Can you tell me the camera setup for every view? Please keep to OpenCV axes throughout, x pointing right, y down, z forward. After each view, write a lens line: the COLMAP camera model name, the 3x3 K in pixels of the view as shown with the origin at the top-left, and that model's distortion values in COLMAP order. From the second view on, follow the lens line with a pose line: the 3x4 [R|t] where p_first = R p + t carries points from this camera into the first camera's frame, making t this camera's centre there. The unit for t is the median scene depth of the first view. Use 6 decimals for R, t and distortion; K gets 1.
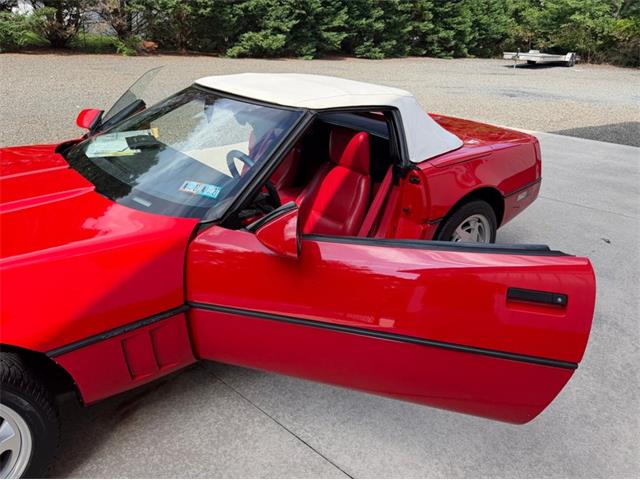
lens RADIAL K [[455.1, 0, 321.1], [0, 455.1, 238.6], [0, 0, 1]] dist [-0.001426, -0.002915]
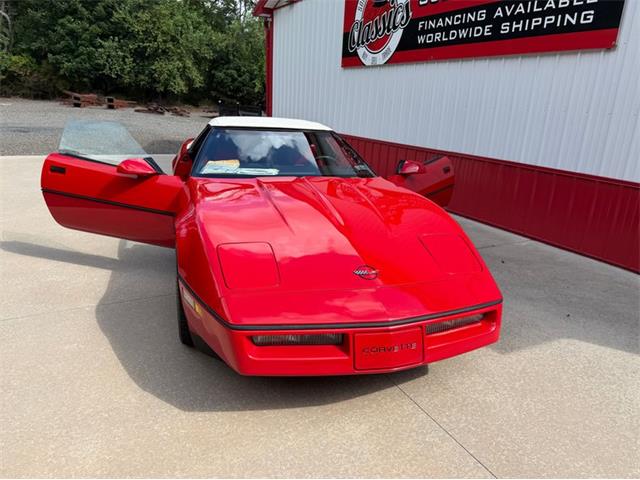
lens RADIAL K [[458.6, 0, 323.0], [0, 458.6, 236.0], [0, 0, 1]] dist [-0.005672, -0.008714]
pose [[0.378222, -0.287450, 0.879955, -0.150556], [0.346540, 0.925415, 0.153350, -0.012775], [-0.858404, 0.246940, 0.449625, 0.016764]]
